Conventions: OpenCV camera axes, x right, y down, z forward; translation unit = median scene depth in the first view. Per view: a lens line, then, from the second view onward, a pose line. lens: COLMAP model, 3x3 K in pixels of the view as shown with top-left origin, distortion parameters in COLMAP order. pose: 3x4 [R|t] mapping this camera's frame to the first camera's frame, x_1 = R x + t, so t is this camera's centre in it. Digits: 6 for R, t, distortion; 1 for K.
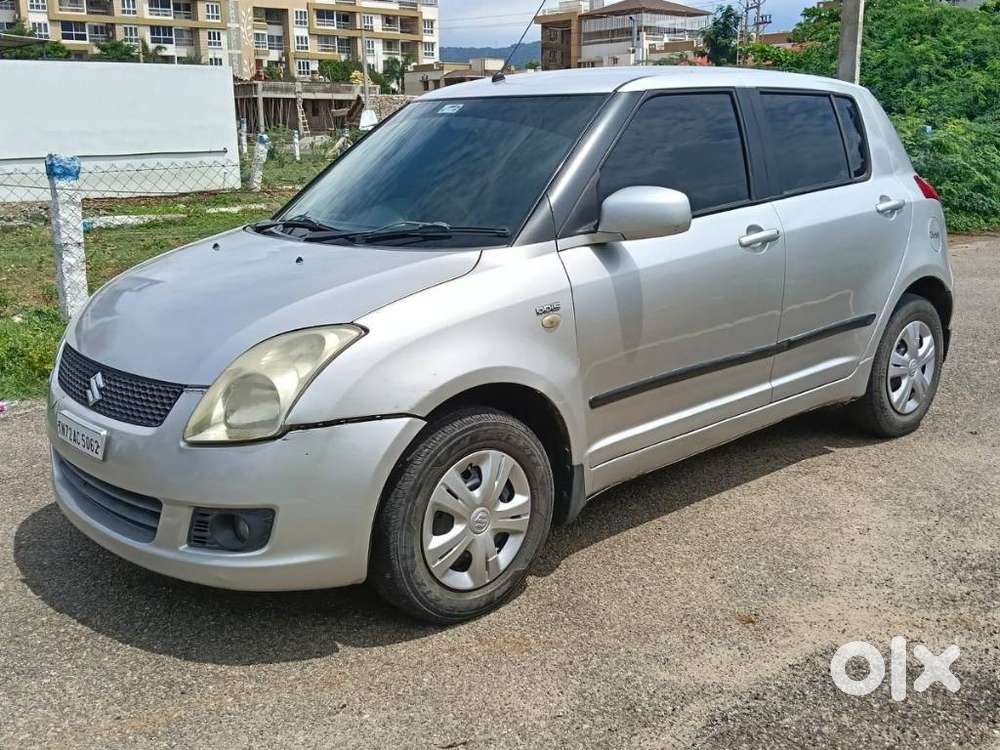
lens RADIAL K [[1027.8, 0, 500.0], [0, 1027.8, 375.0], [0, 0, 1]] dist [0.123871, -0.315251]
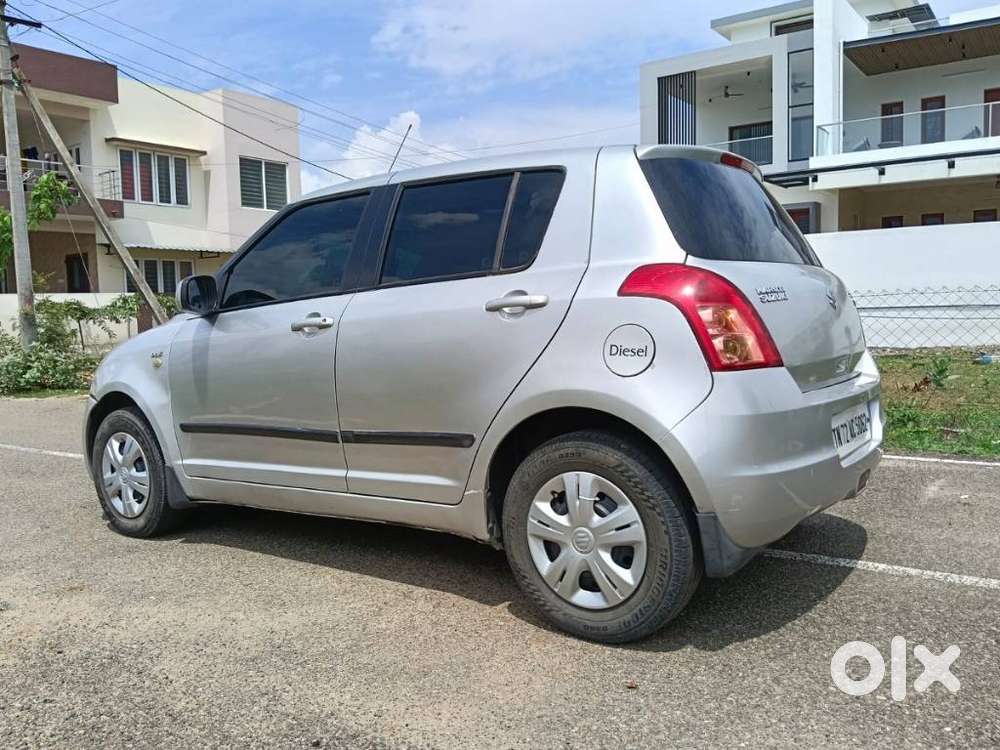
lens RADIAL K [[818.6, 0, 500.7], [0, 818.6, 360.6], [0, 0, 1]] dist [0.050872, -0.121645]
pose [[0.225051, 0.063656, -0.972266, 1.298801], [-0.203102, 0.979009, 0.017085, -0.173373], [0.952944, 0.193624, 0.233255, 1.153448]]
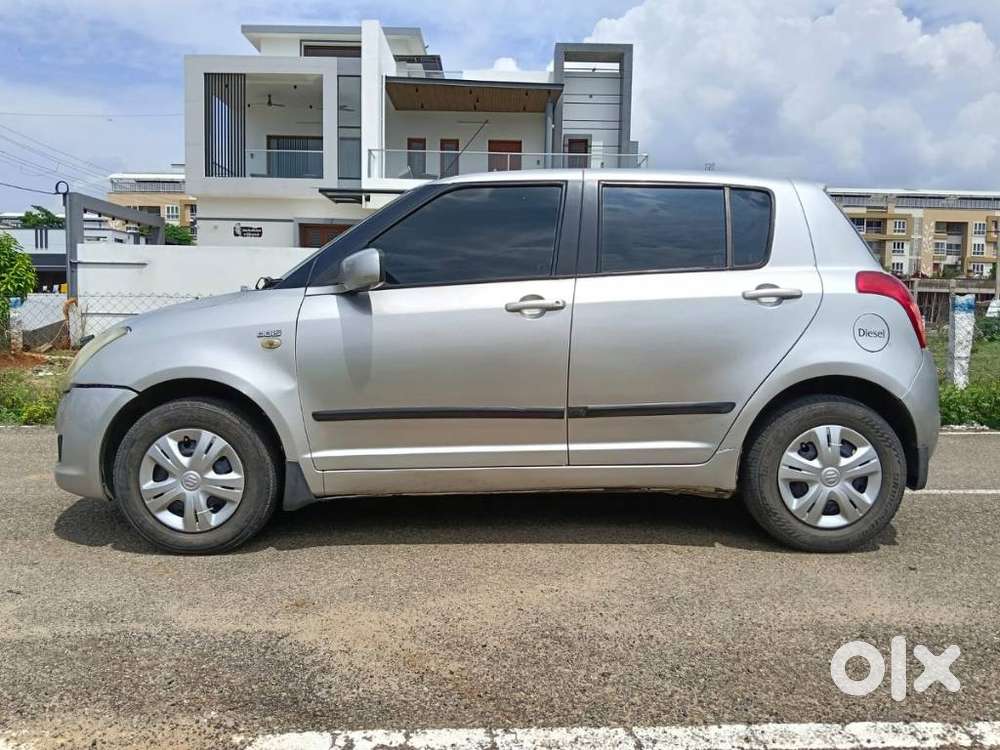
lens RADIAL K [[811.1, 0, 500.0], [0, 811.1, 375.0], [0, 0, 1]] dist [0.058503, -0.159382]
pose [[0.753315, 0.067851, -0.654150, 0.918714], [-0.173188, 0.980022, -0.097791, 0.036343], [0.634446, 0.186958, 0.750016, 0.395718]]
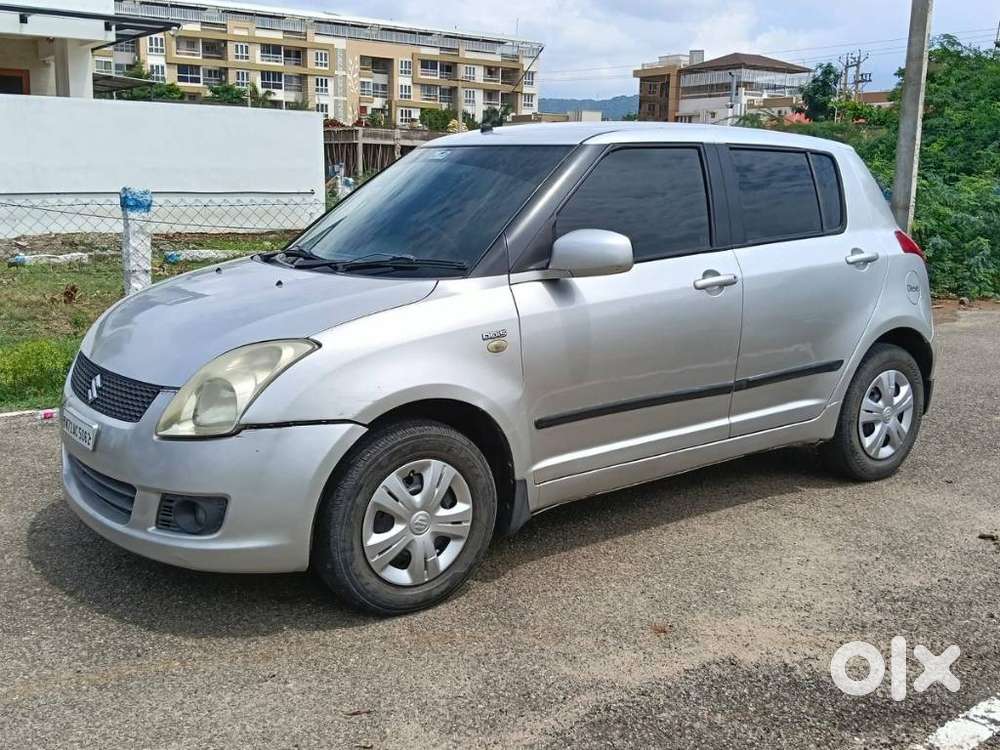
lens RADIAL K [[1027.8, 0, 500.0], [0, 1027.8, 375.0], [0, 0, 1]] dist [0.123871, -0.315251]
pose [[0.995451, 0.045319, -0.083800, 0.141050], [-0.049050, 0.997870, -0.043010, 0.024496], [0.081673, 0.046925, 0.995554, -0.093521]]
